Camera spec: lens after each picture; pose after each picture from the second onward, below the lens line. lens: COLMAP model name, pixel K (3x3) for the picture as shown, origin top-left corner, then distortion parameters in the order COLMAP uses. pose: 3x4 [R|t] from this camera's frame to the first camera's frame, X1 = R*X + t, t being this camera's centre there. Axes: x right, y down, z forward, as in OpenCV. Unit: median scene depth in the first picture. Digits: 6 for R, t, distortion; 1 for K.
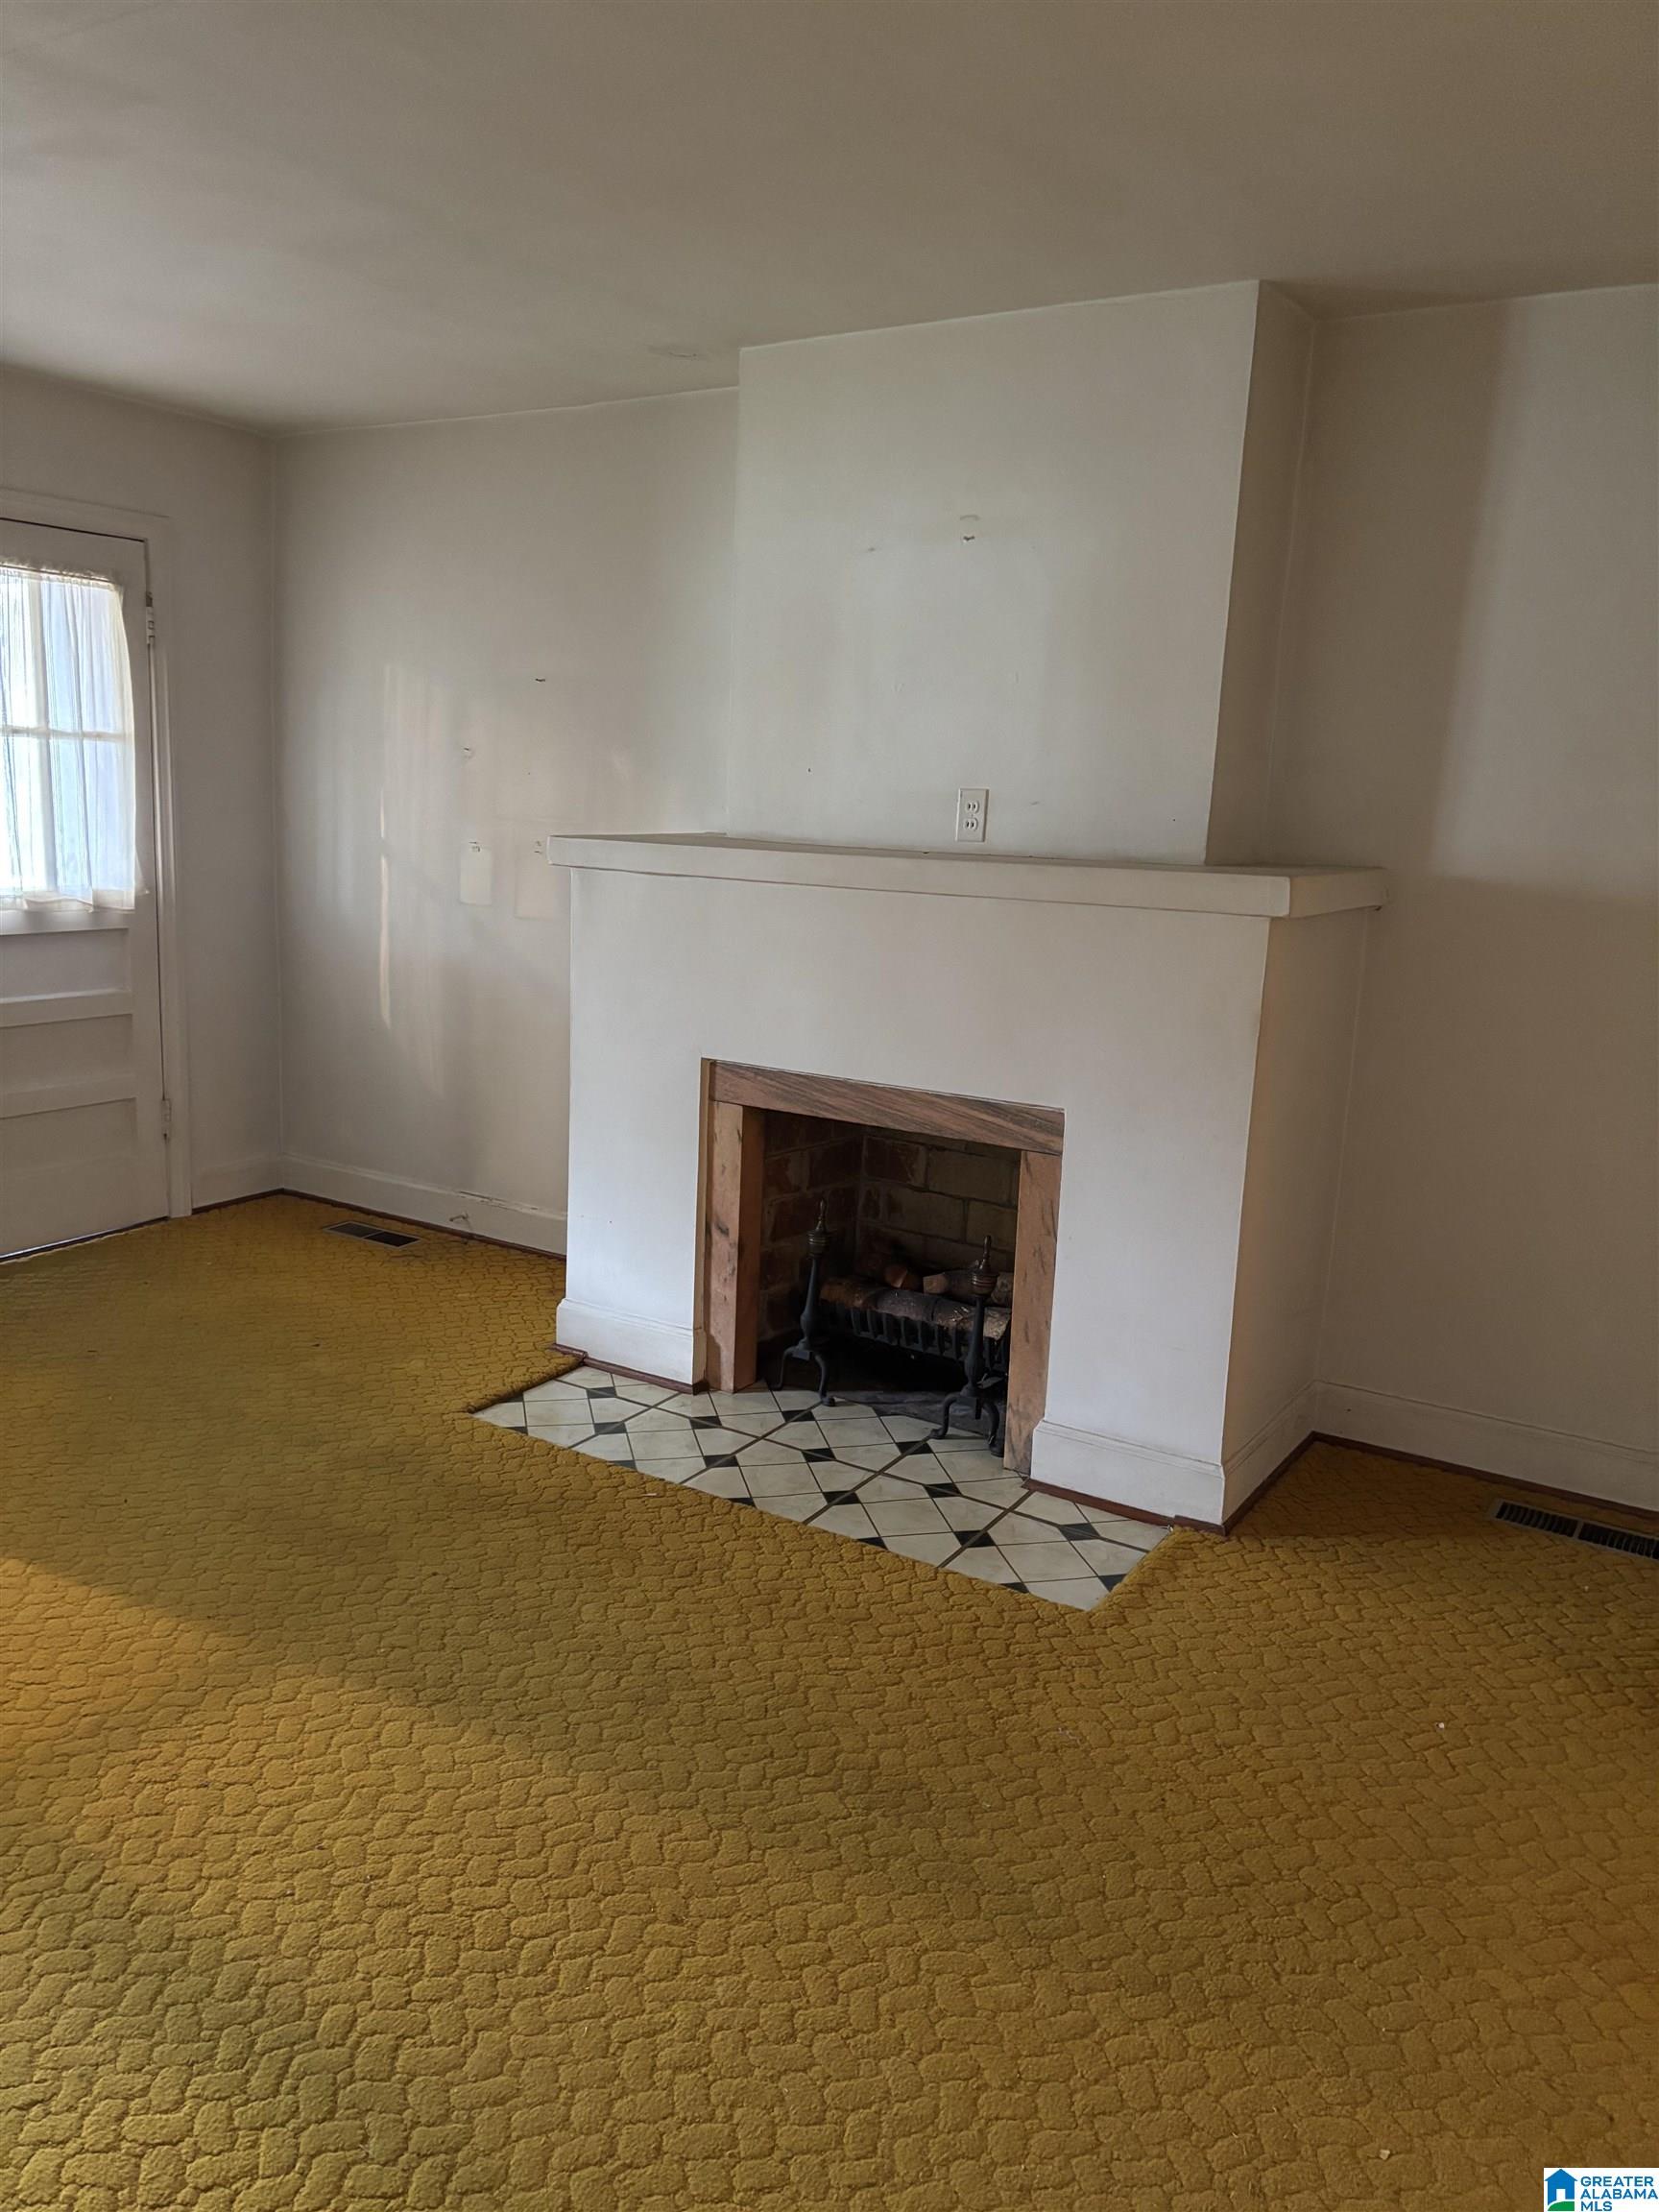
lens RADIAL K [[1638.0, 0, 800.2], [0, 1638.0, 1106.3], [0, 0, 1]] dist [0.065799, -0.071215]
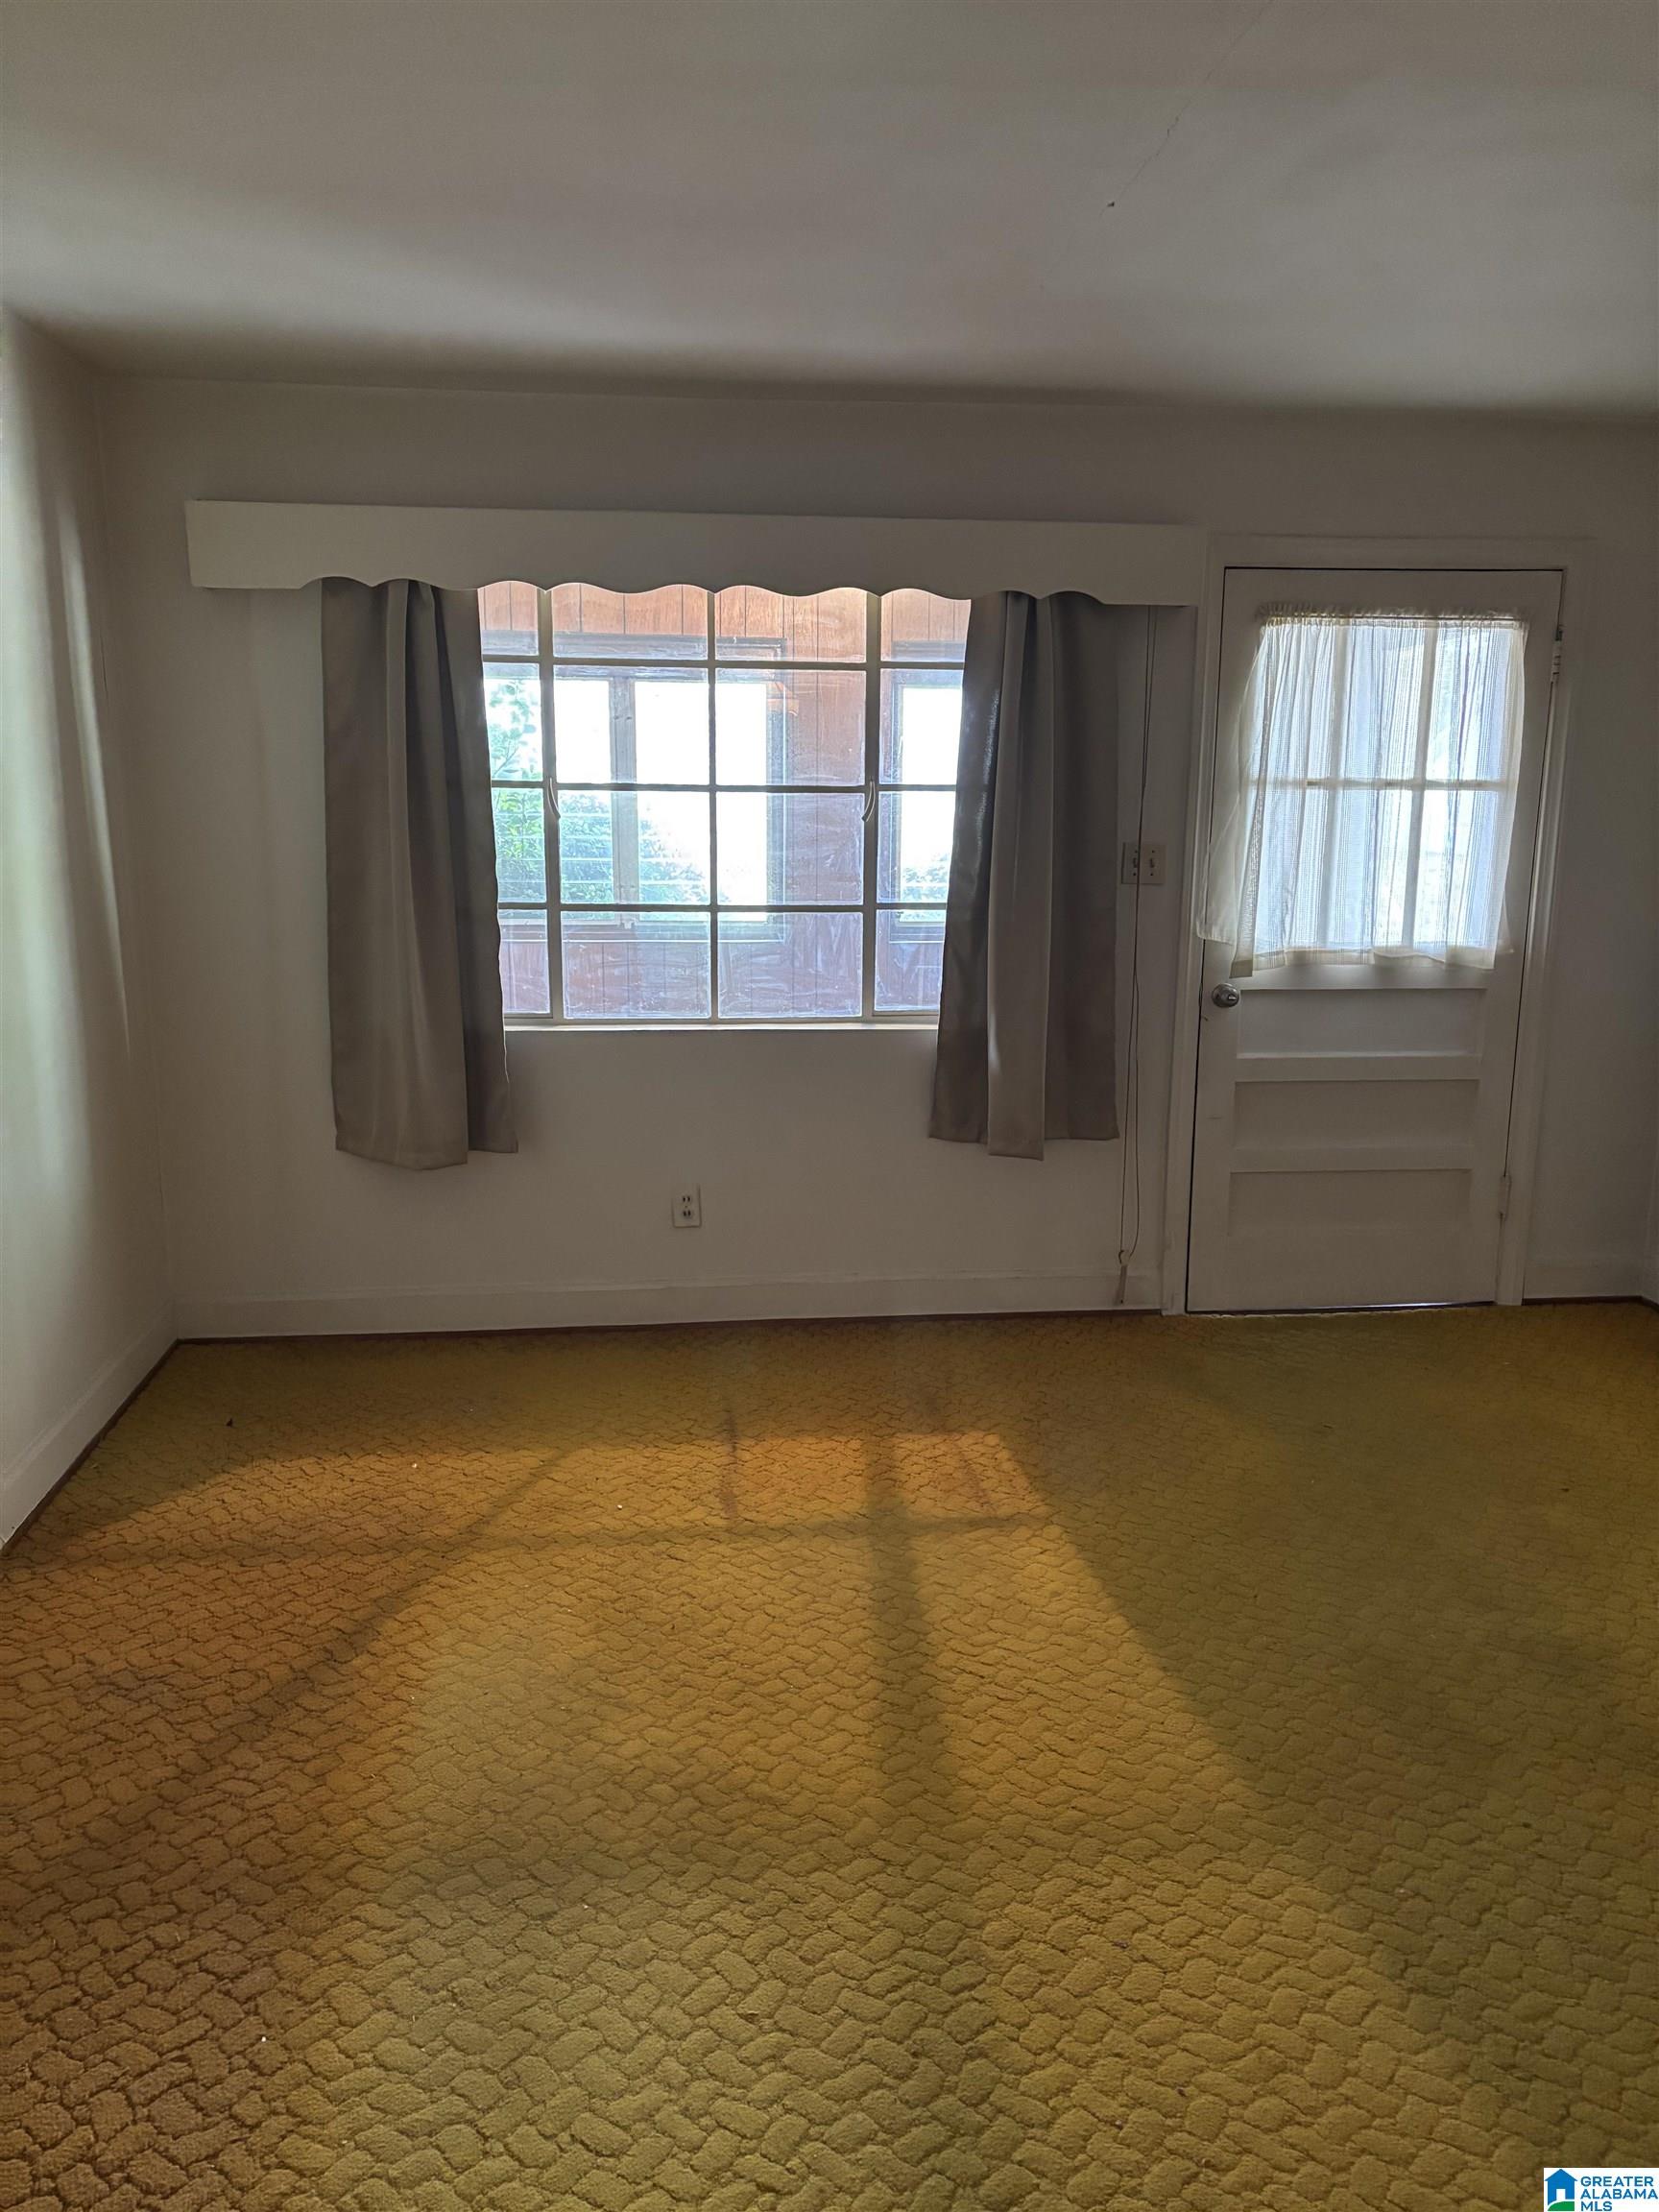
lens RADIAL K [[1638.0, 0, 800.2], [0, 1638.0, 1106.3], [0, 0, 1]] dist [0.065799, -0.071215]
pose [[0.627890, 0.110806, -0.770374, 0.174365], [-0.134419, 0.990379, 0.032892, -0.047102], [0.766607, 0.082900, 0.636743, 0.260147]]
